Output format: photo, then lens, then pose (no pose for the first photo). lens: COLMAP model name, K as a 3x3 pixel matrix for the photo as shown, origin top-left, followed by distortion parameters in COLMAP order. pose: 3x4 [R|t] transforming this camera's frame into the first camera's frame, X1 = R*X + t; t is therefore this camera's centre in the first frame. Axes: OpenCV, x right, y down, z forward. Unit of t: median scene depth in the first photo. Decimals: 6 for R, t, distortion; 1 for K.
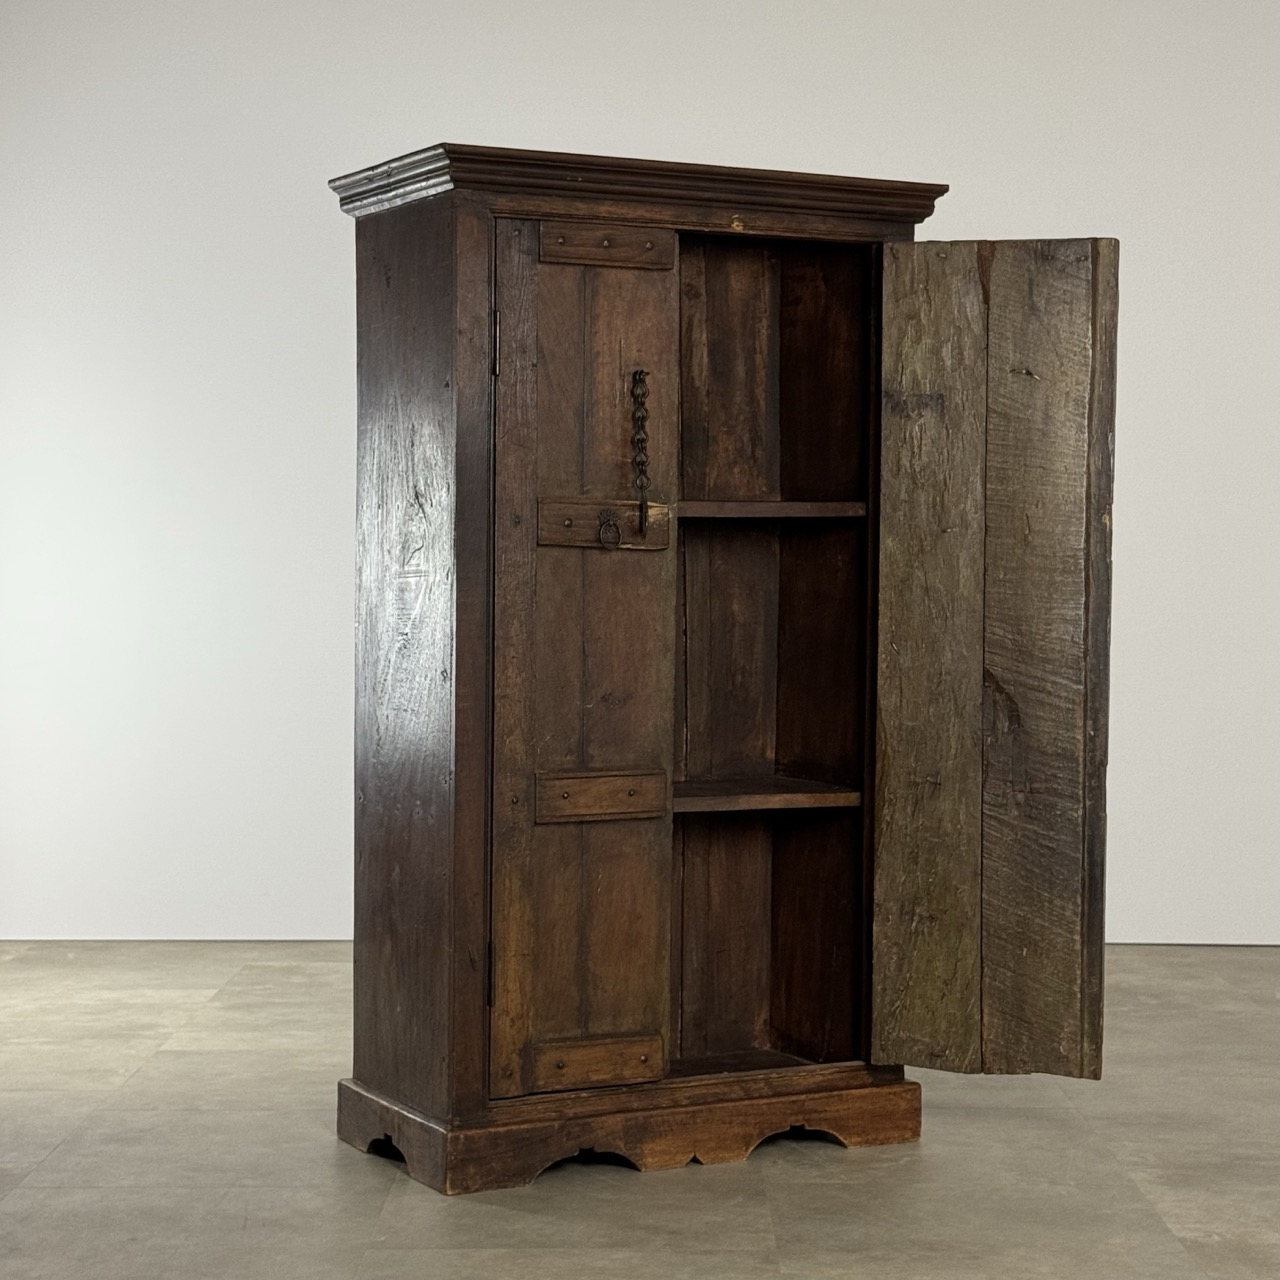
lens RADIAL K [[2673.4, 0, 640.0], [0, 2673.4, 640.0], [0, 0, 1]] dist [0.145294, -0.094757]
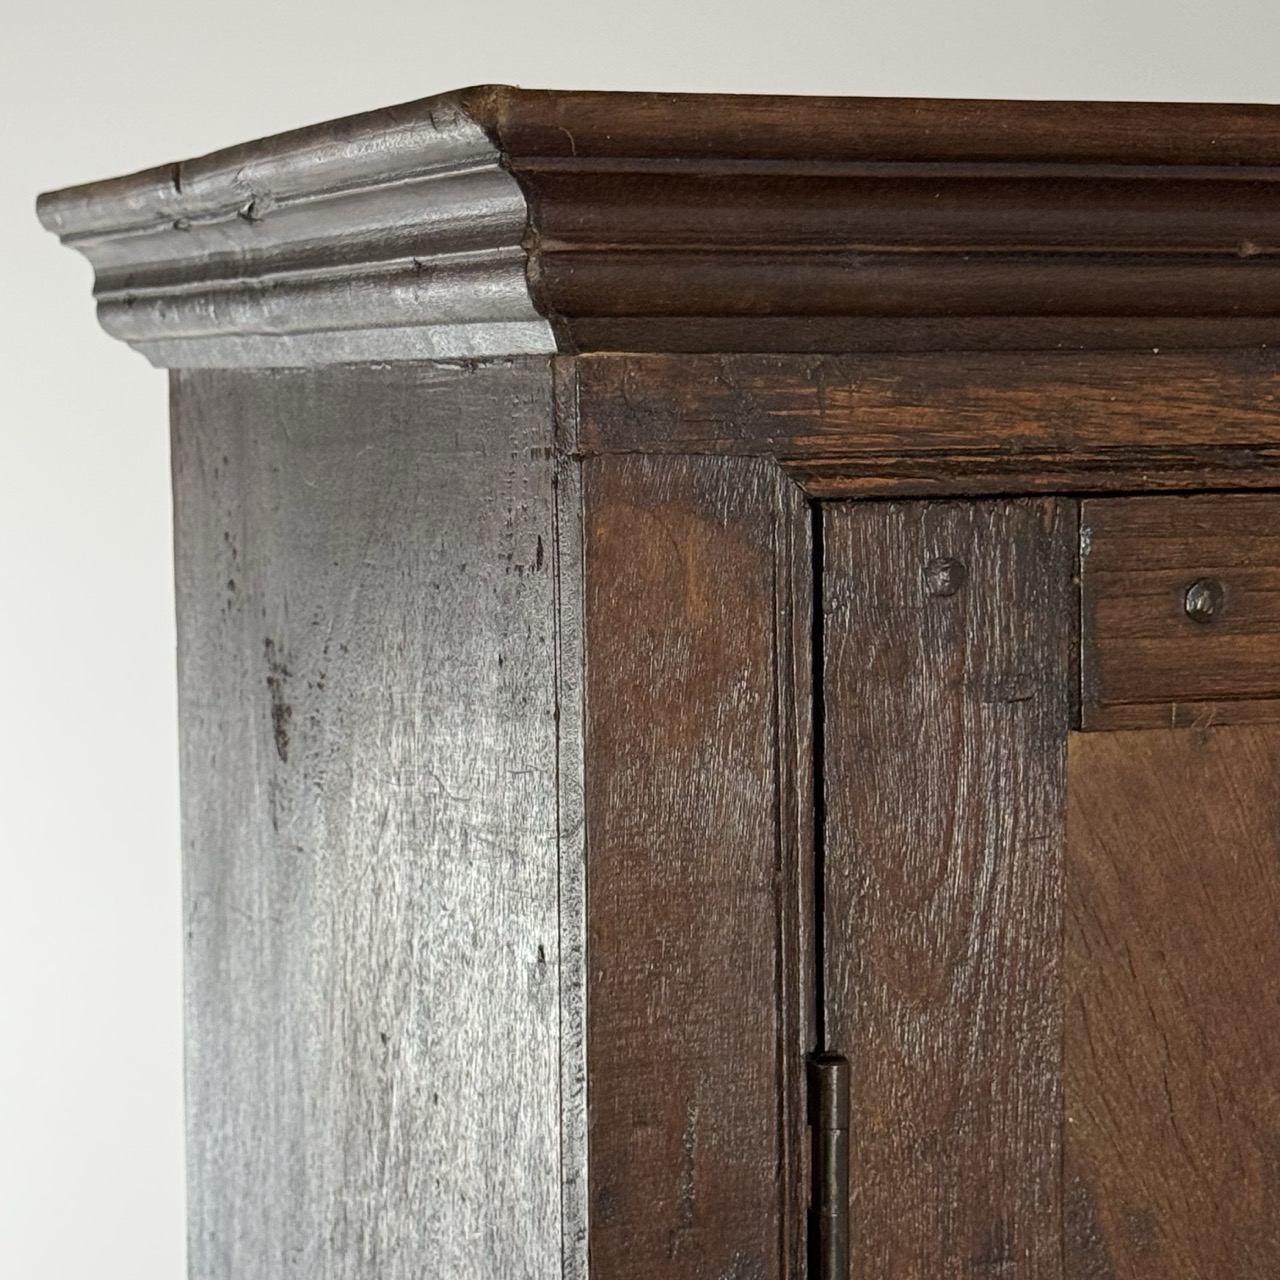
lens RADIAL K [[3692.2, 0, 640.0], [0, 3692.2, 640.0], [0, 0, 1]] dist [-0.062671, -0.693413]
pose [[0.994071, -0.005109, -0.108614, -0.037706], [0.008523, 0.999483, 0.030990, -0.147672], [0.108399, -0.031732, 0.993601, 0.728963]]
